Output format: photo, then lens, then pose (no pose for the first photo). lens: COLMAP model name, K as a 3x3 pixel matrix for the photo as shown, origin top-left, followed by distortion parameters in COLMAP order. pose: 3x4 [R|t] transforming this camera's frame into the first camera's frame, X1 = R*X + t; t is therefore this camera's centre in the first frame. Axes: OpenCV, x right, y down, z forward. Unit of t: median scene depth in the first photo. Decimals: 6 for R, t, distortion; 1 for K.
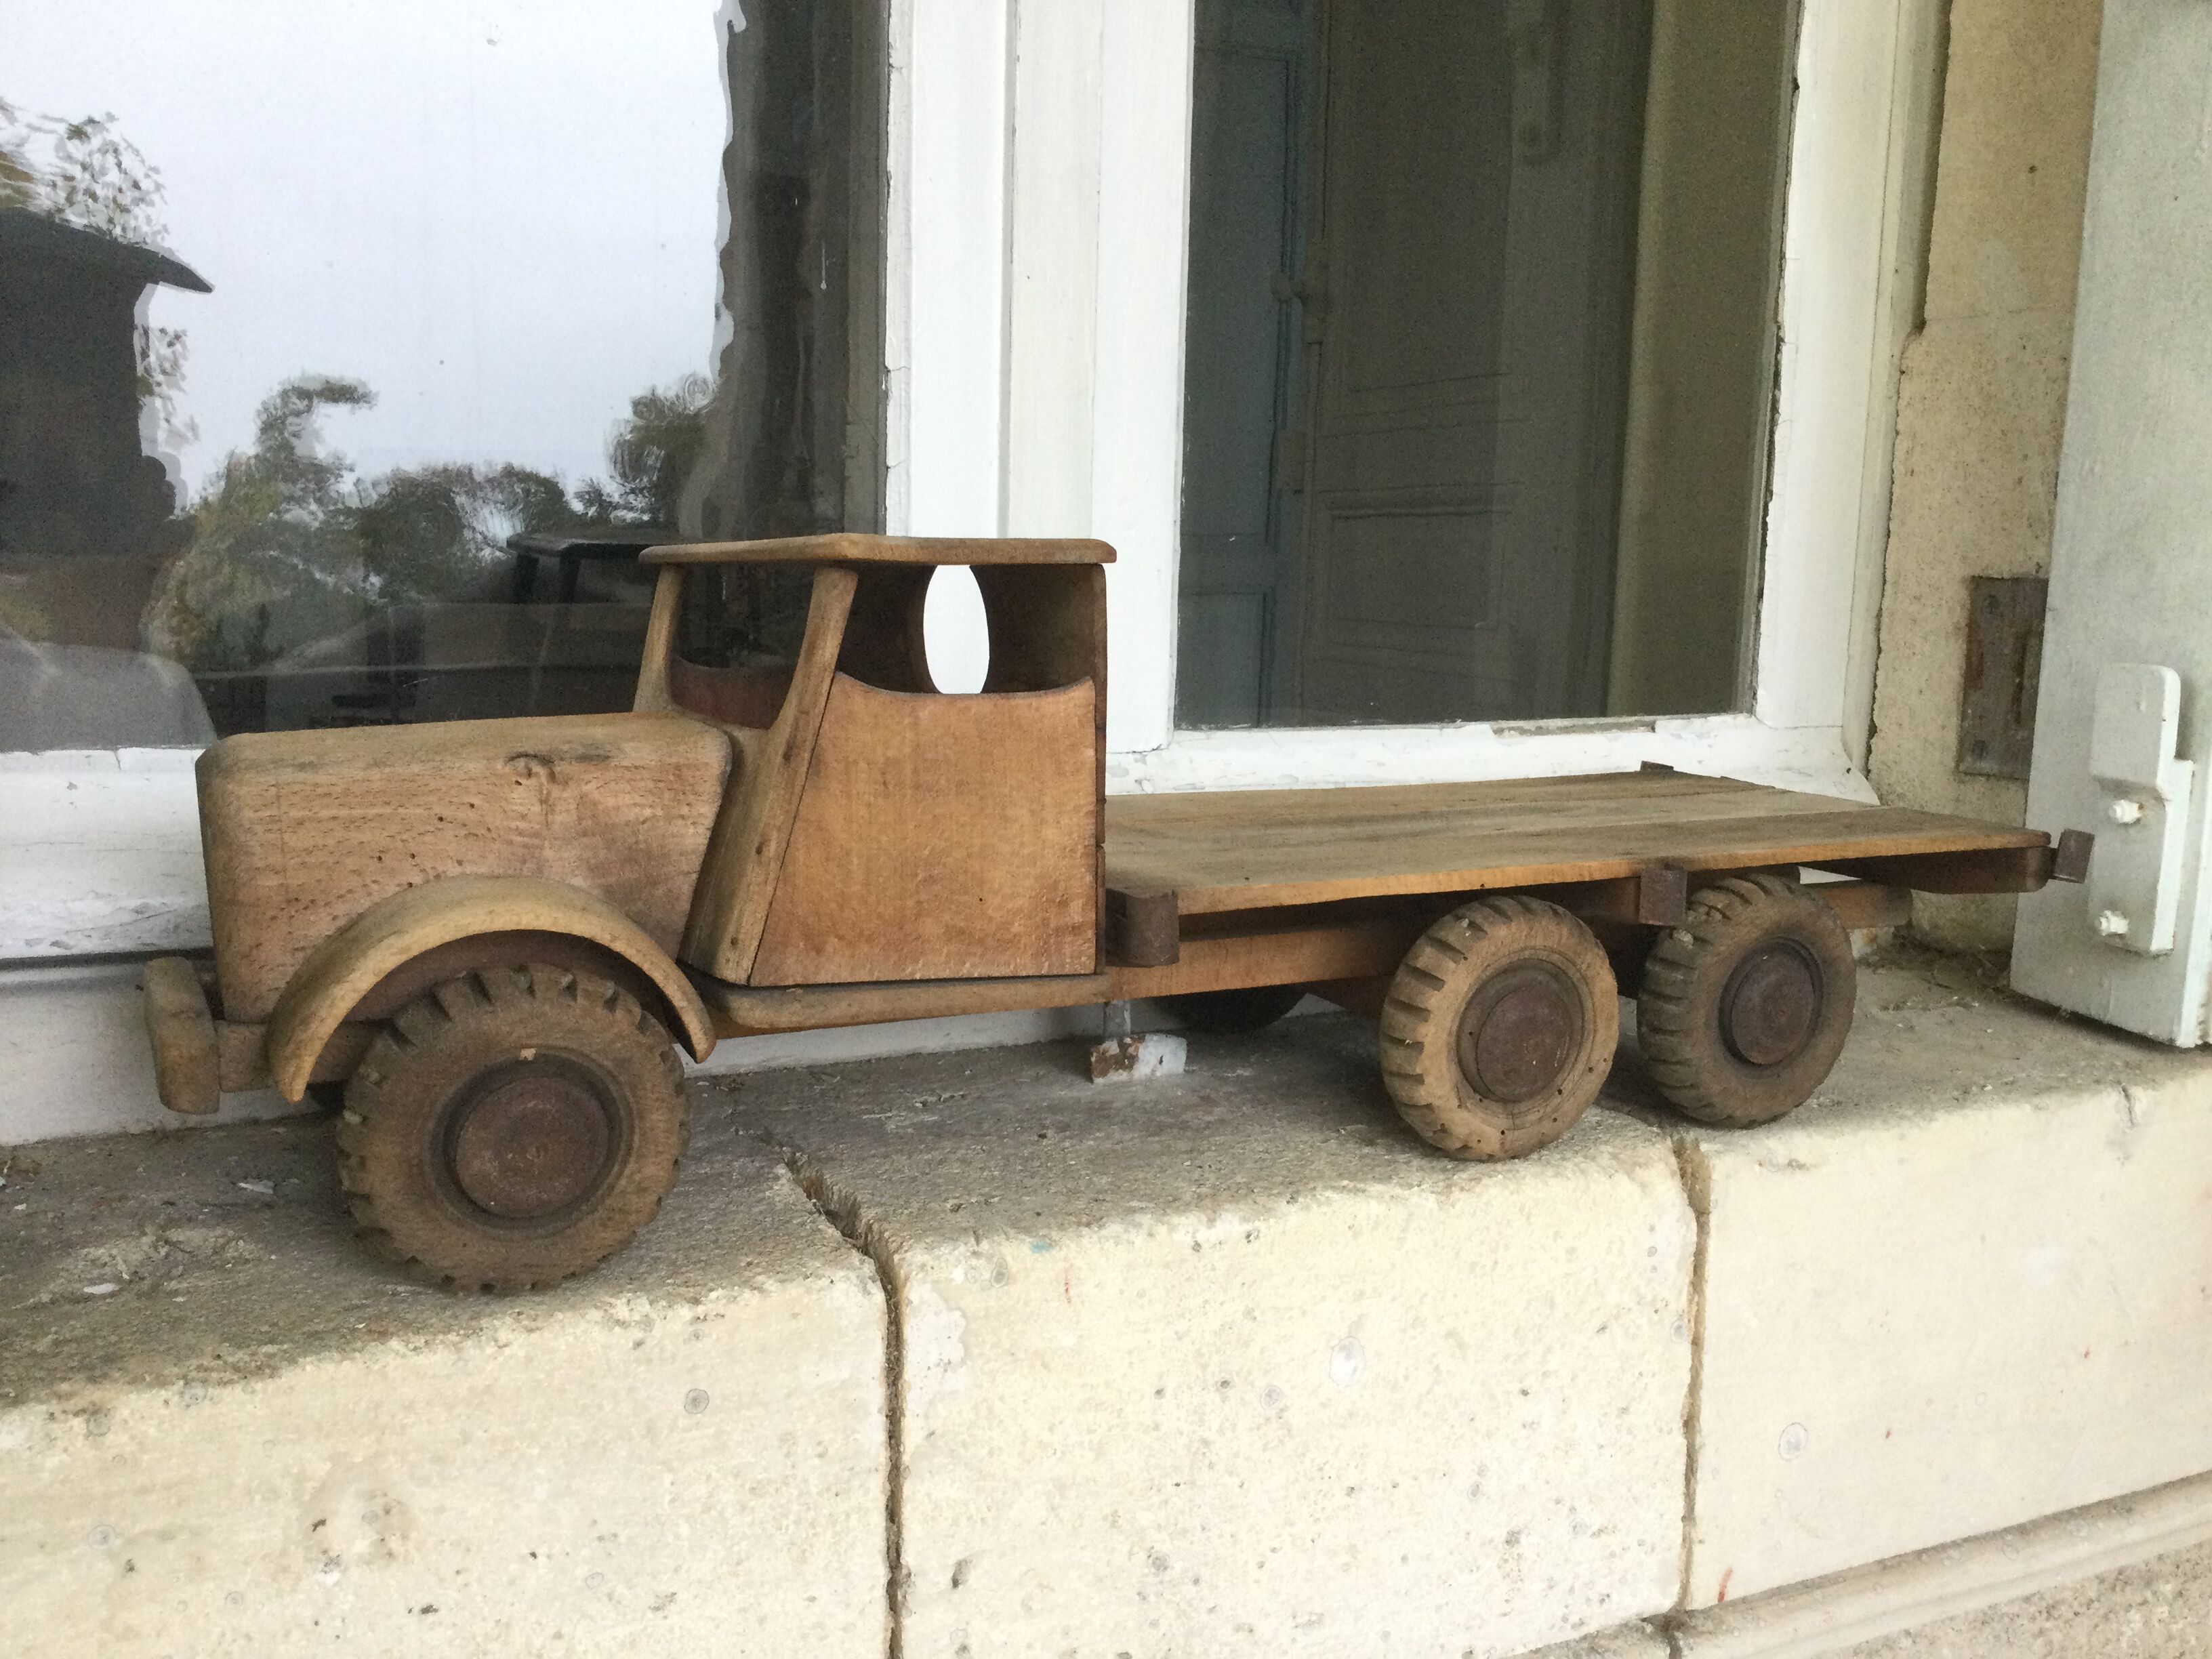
lens RADIAL K [[2008.1, 0, 1106.0], [0, 2008.1, 829.5], [0, 0, 1]] dist [0.121101, -0.228614]
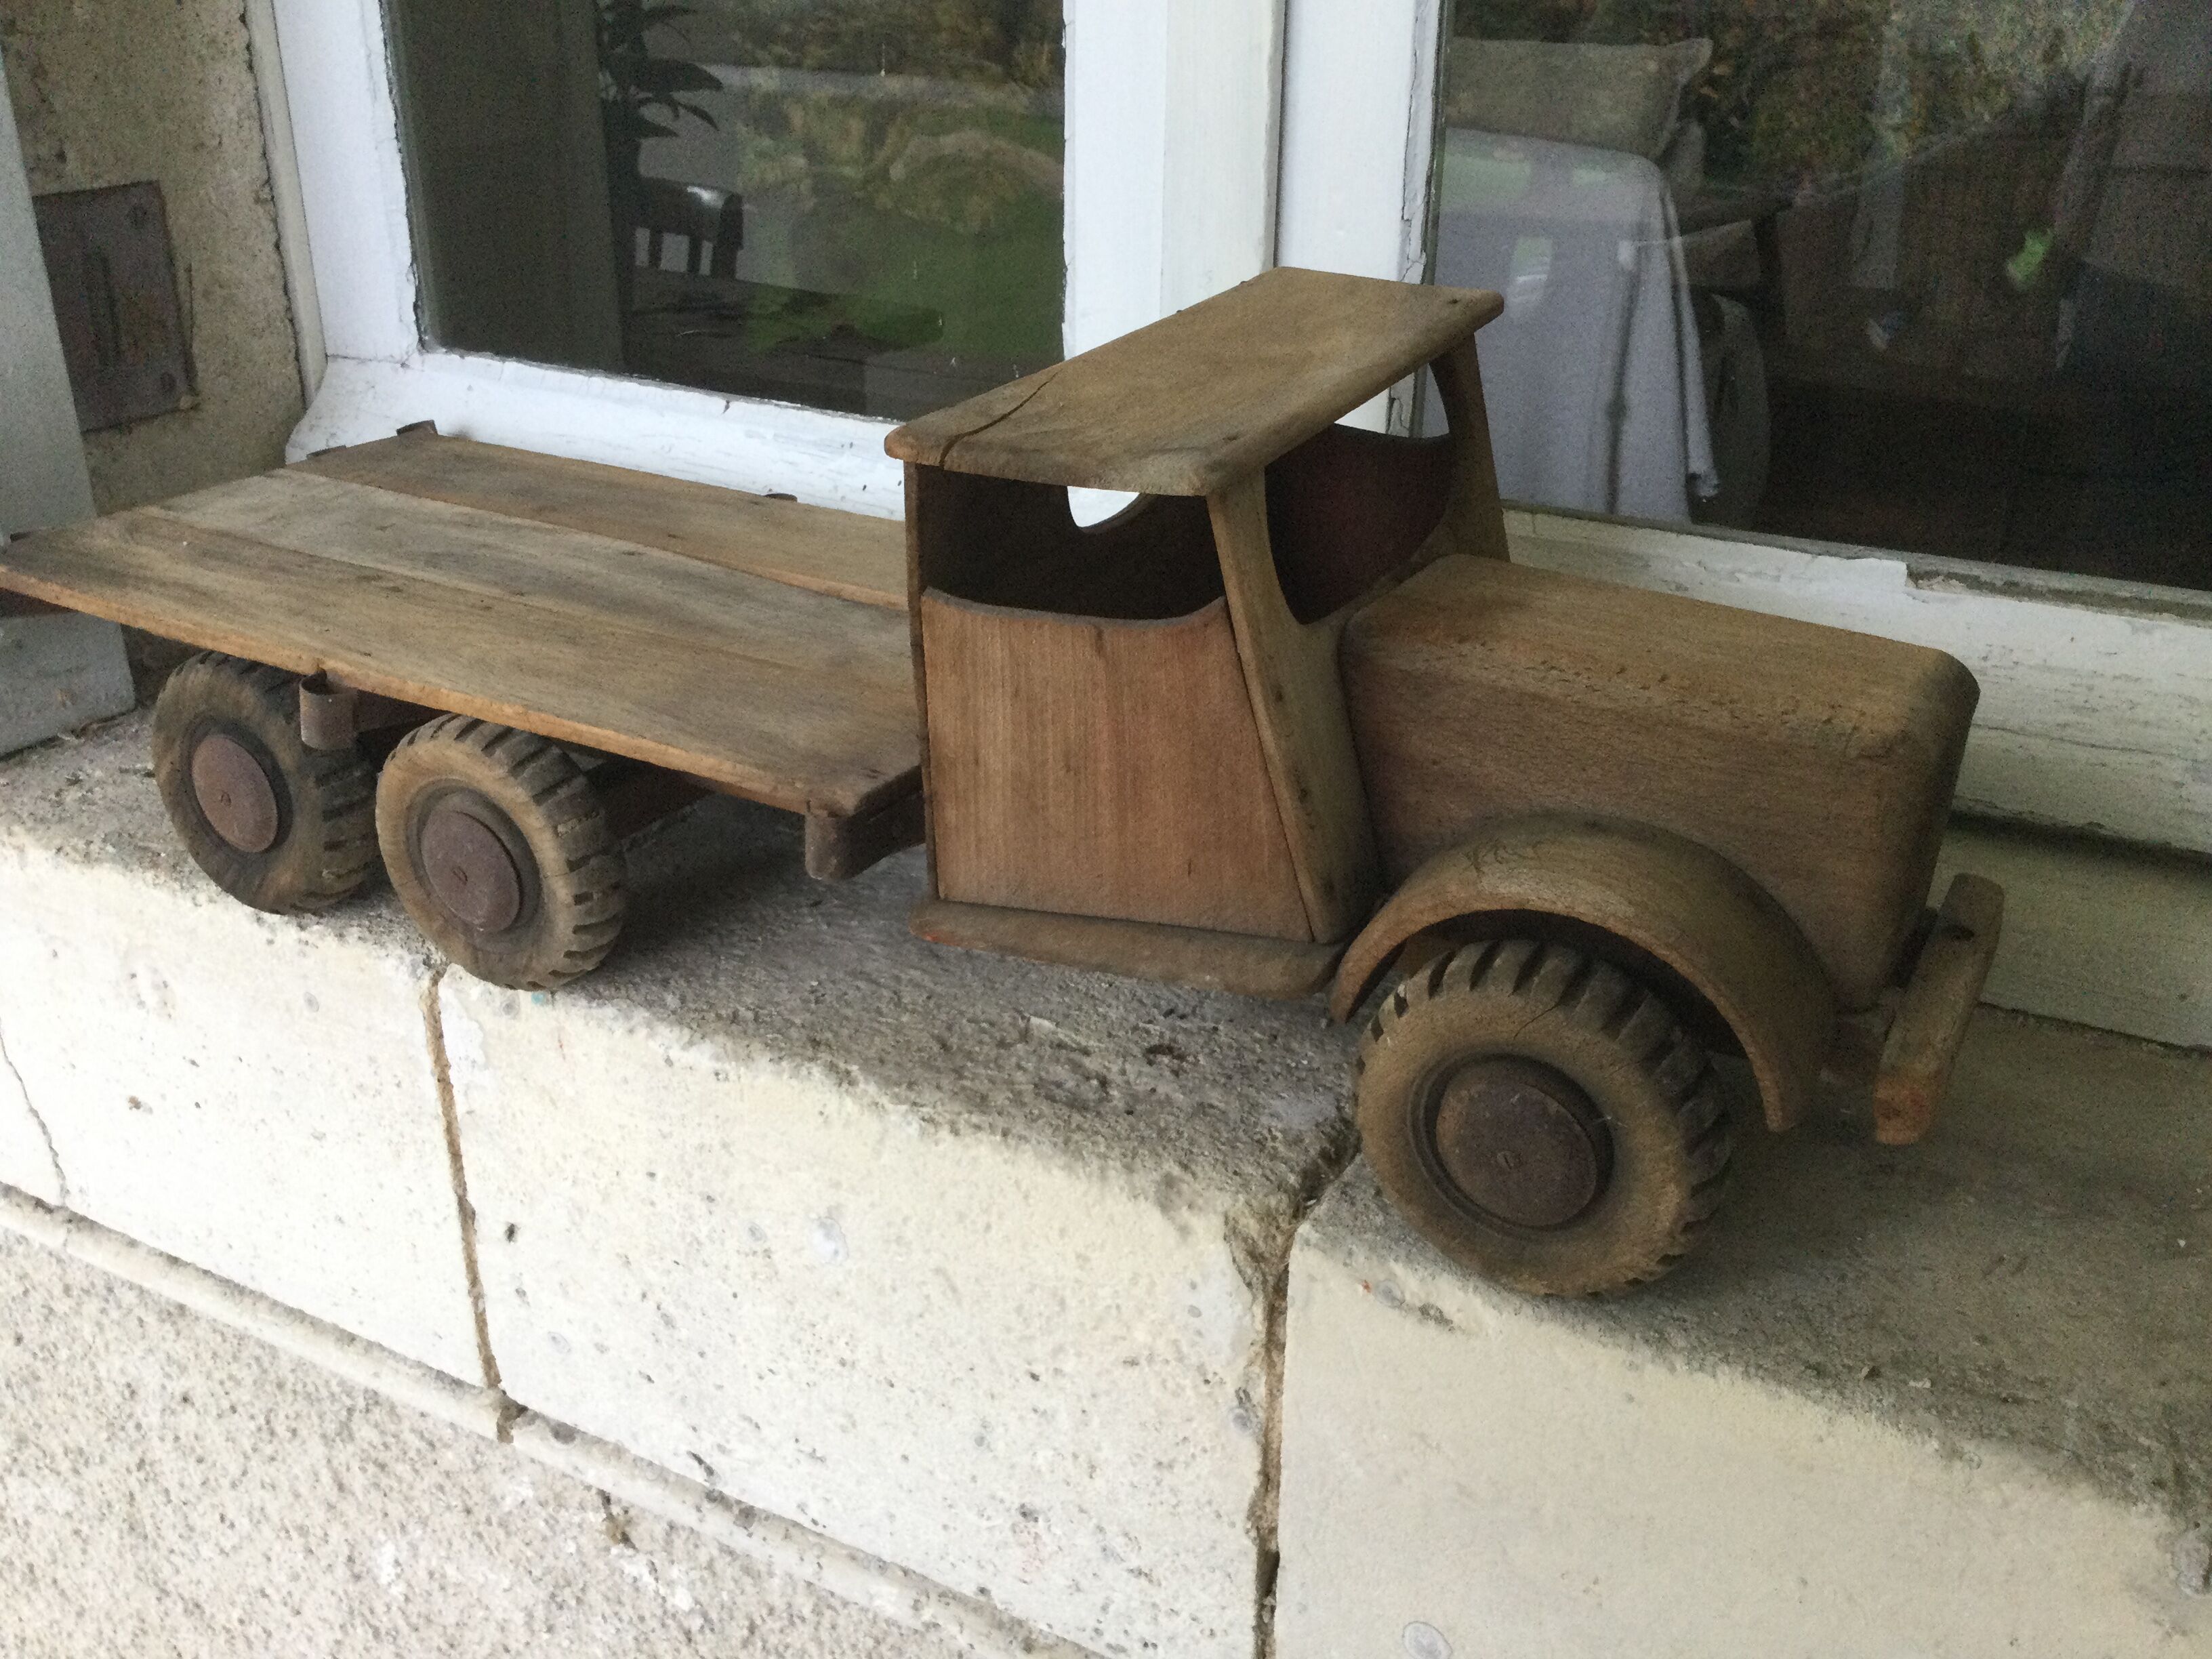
lens RADIAL K [[2008.1, 0, 1106.0], [0, 2008.1, 829.5], [0, 0, 1]] dist [0.121101, -0.228614]
pose [[0.579786, 0.321370, -0.748712, 0.866511], [-0.108875, 0.941243, 0.319700, -0.237059], [0.807462, -0.103841, 0.580708, 0.608689]]
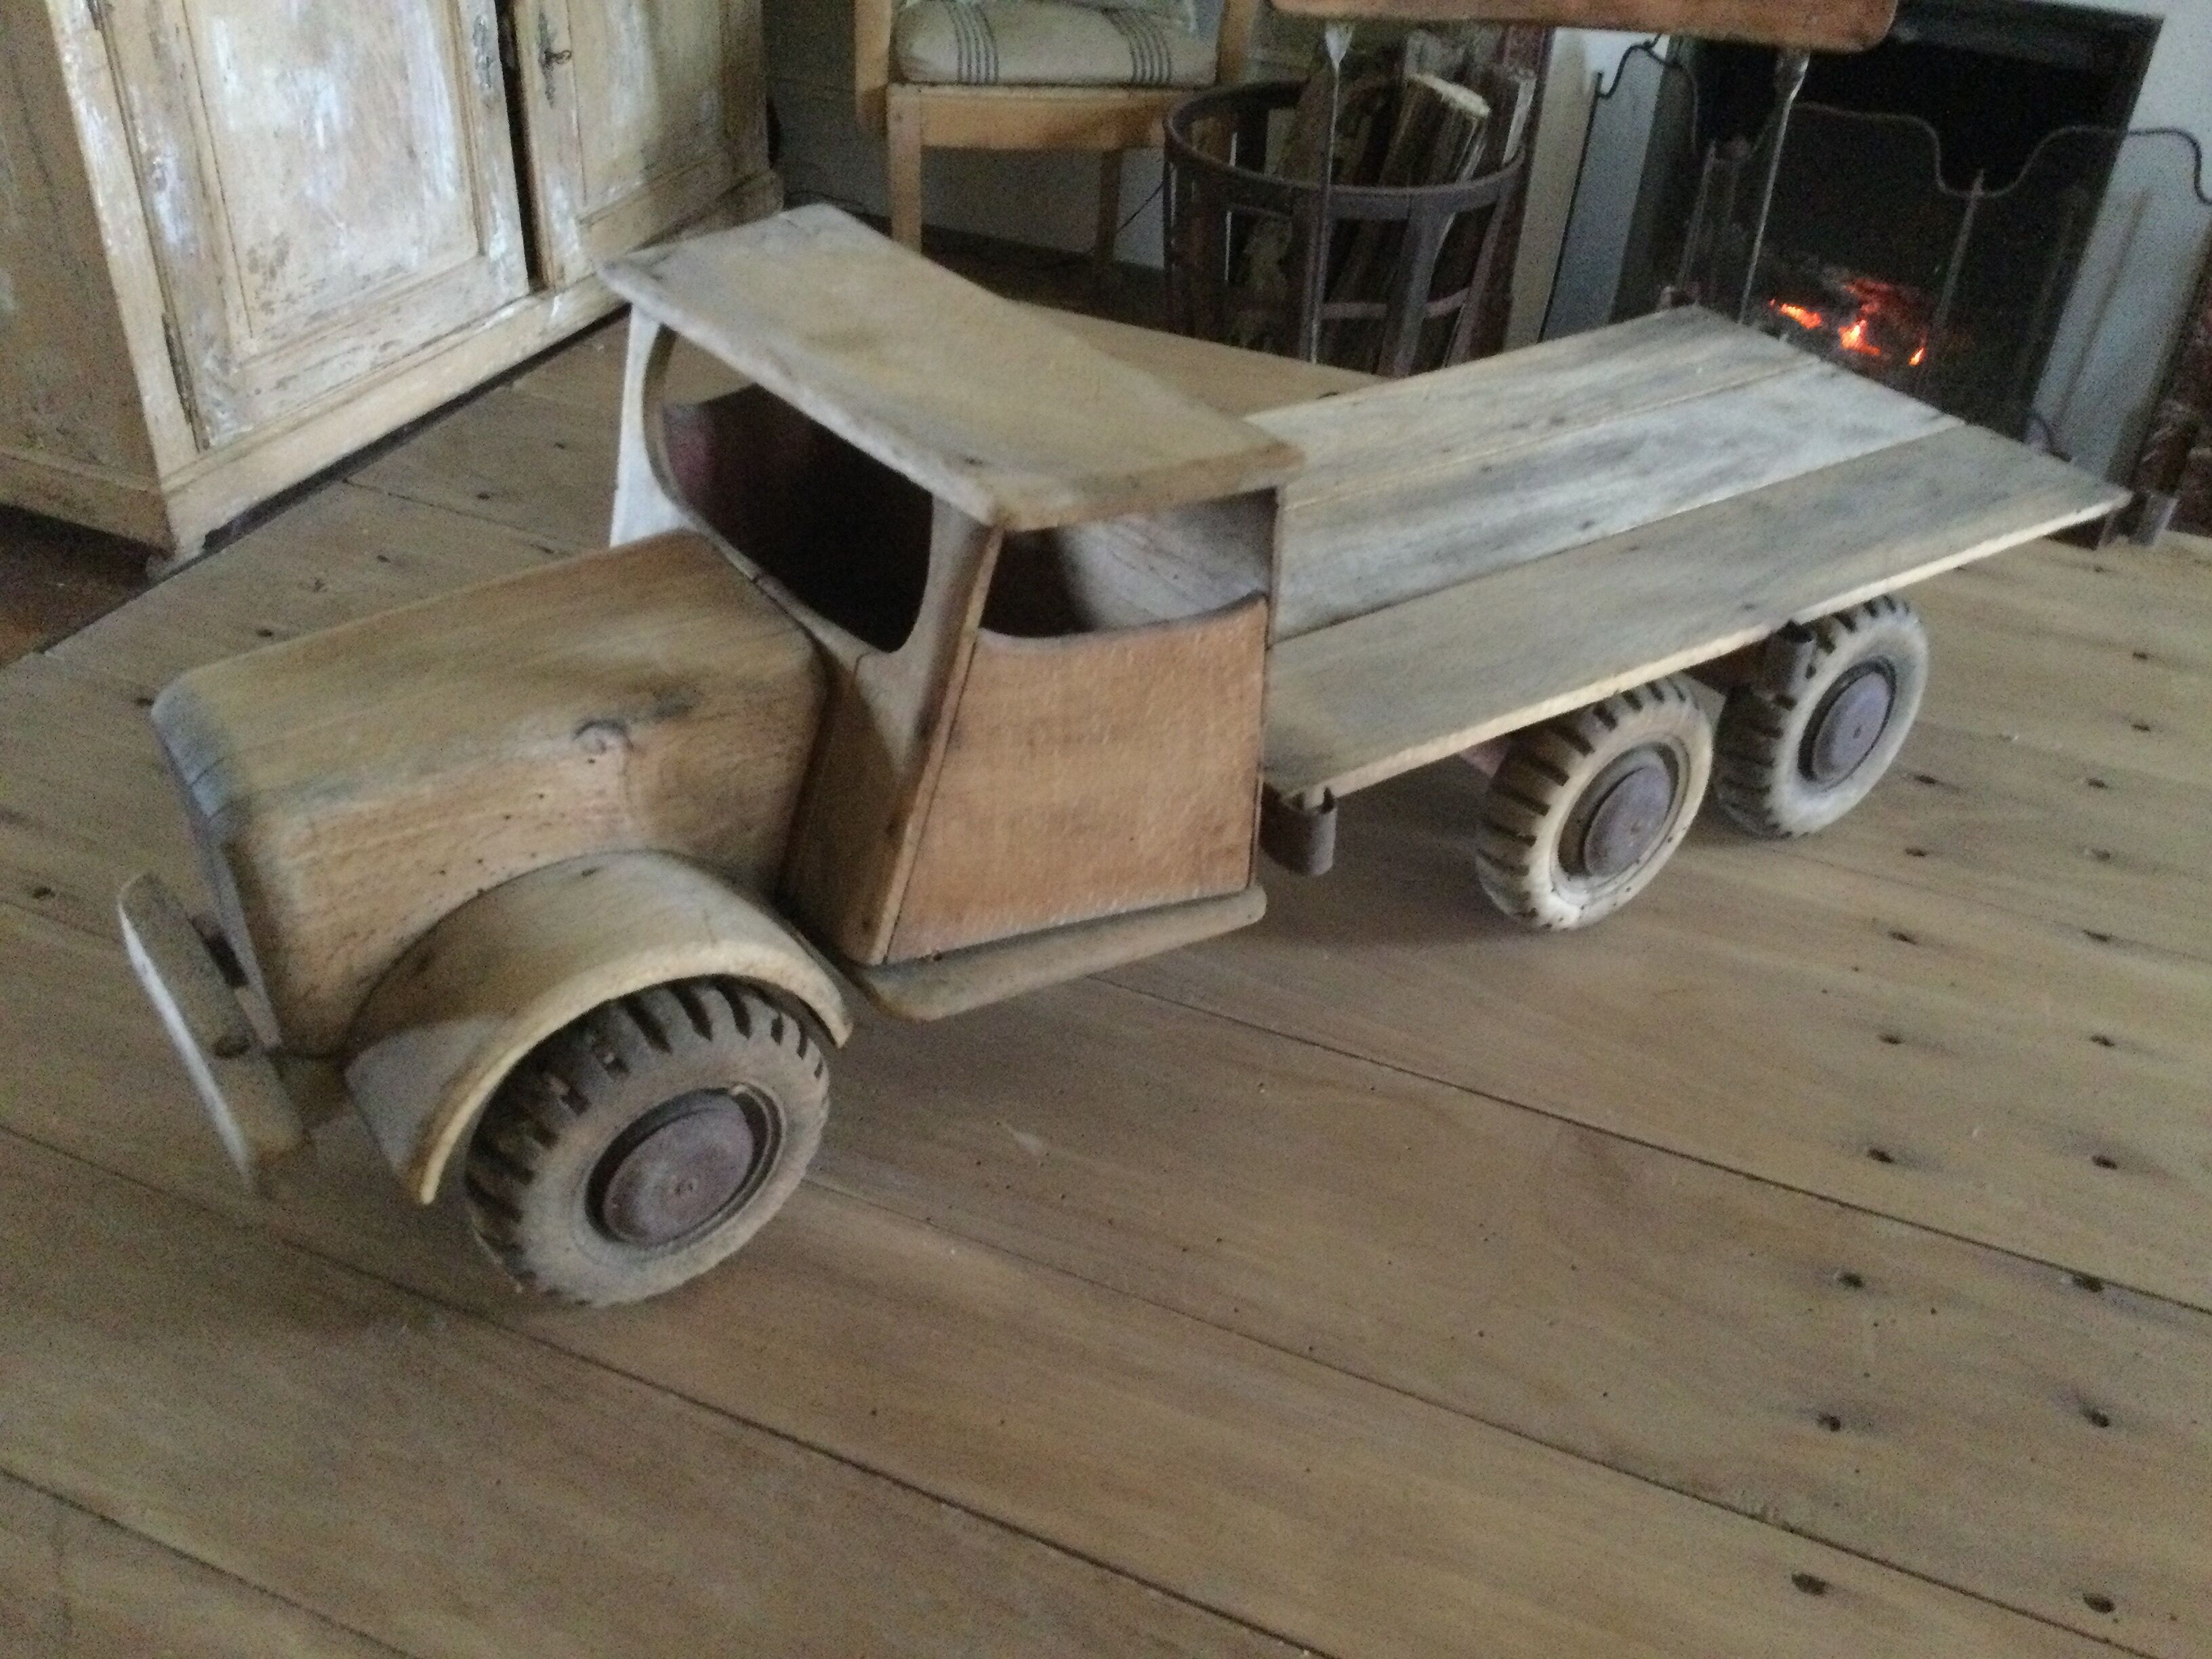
lens RADIAL K [[2003.4, 0, 1106.0], [0, 2003.4, 829.5], [0, 0, 1]] dist [0.121888, -0.206185]
pose [[0.989415, -0.058435, 0.132825, -0.175597], [-0.006238, 0.897361, 0.441253, -0.330863], [-0.144977, -0.437411, 0.887498, 0.203514]]
